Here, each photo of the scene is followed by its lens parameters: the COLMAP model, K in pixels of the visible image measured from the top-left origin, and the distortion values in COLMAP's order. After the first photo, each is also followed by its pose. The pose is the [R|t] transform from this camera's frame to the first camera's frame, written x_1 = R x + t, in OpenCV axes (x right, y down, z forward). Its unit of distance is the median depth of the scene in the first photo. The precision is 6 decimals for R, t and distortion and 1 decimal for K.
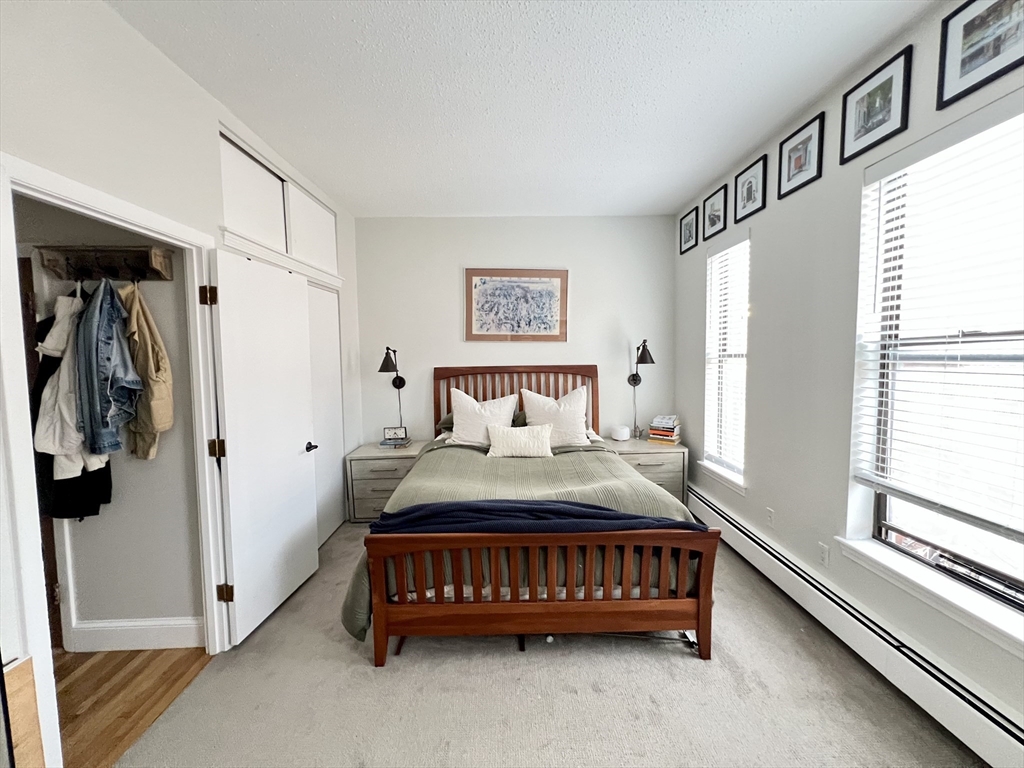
lens RADIAL K [[409.2, 0, 509.6], [0, 409.2, 381.7], [0, 0, 1]] dist [0.000812, -0.000035]
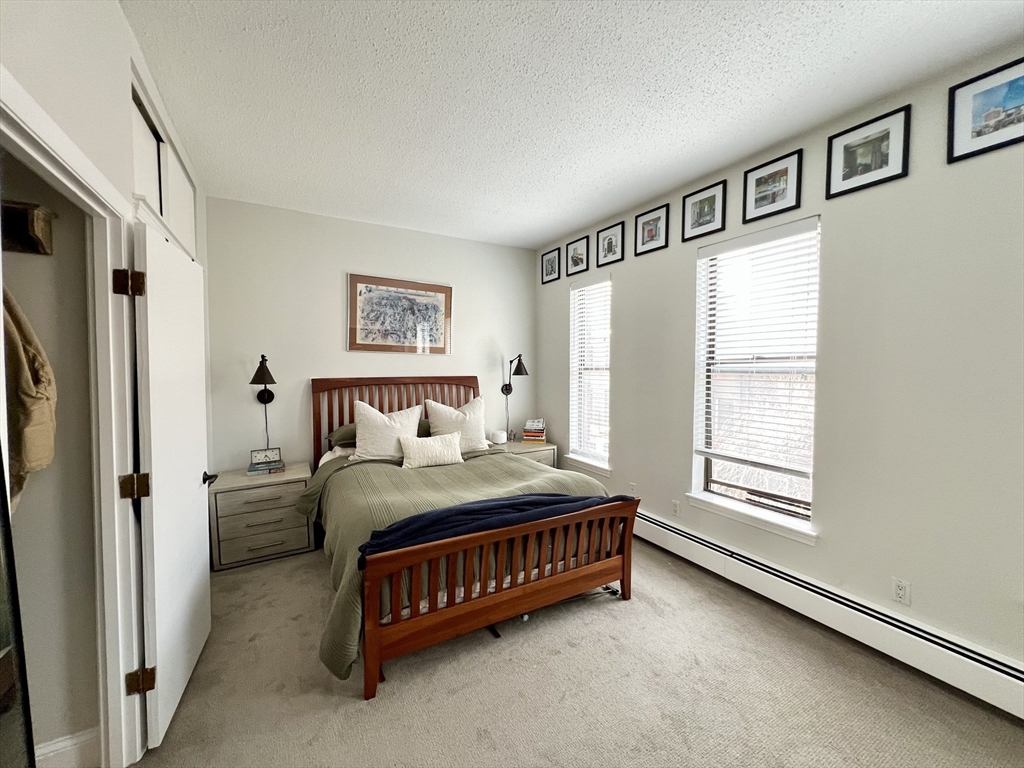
lens RADIAL K [[409.2, 0, 509.6], [0, 409.2, 381.7], [0, 0, 1]] dist [0.000812, -0.000035]
pose [[0.877067, -0.005460, 0.480337, -0.435882], [0.019133, 0.999539, -0.023574, 0.001937], [-0.479987, 0.029866, 0.876767, 0.008129]]
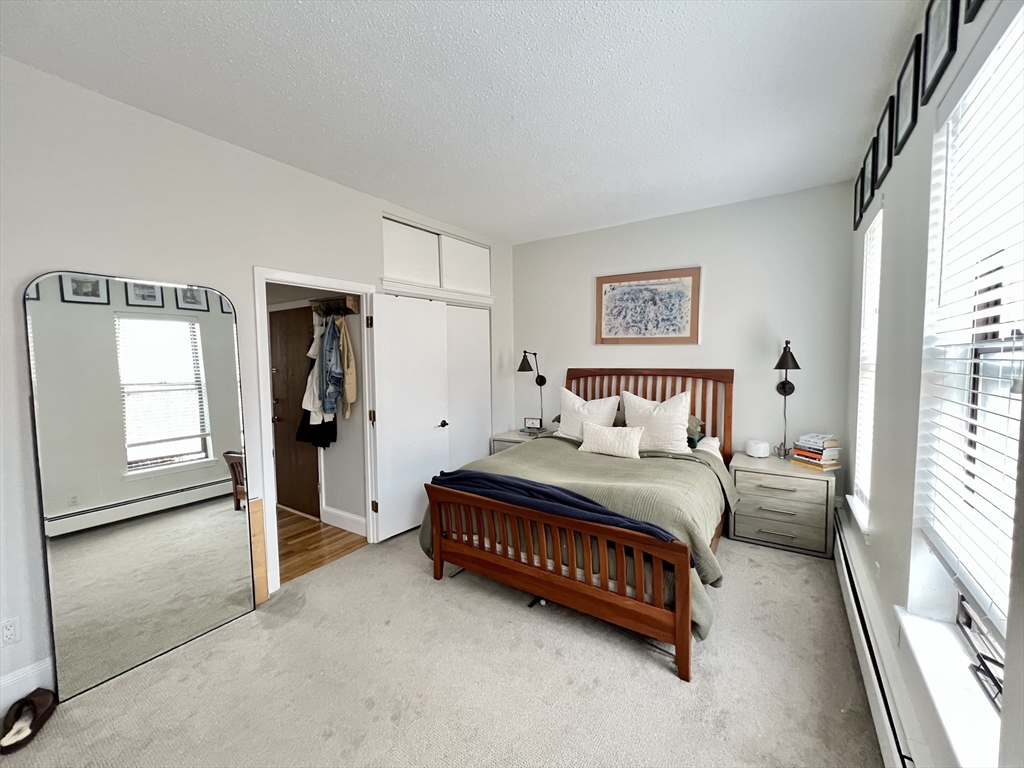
lens RADIAL K [[409.2, 0, 509.6], [0, 409.2, 381.7], [0, 0, 1]] dist [0.000812, -0.000035]
pose [[0.821423, 0.039151, -0.568974, 0.599624], [-0.038012, 0.999181, 0.013876, -0.014486], [0.569051, 0.010230, 0.822239, -0.023220]]
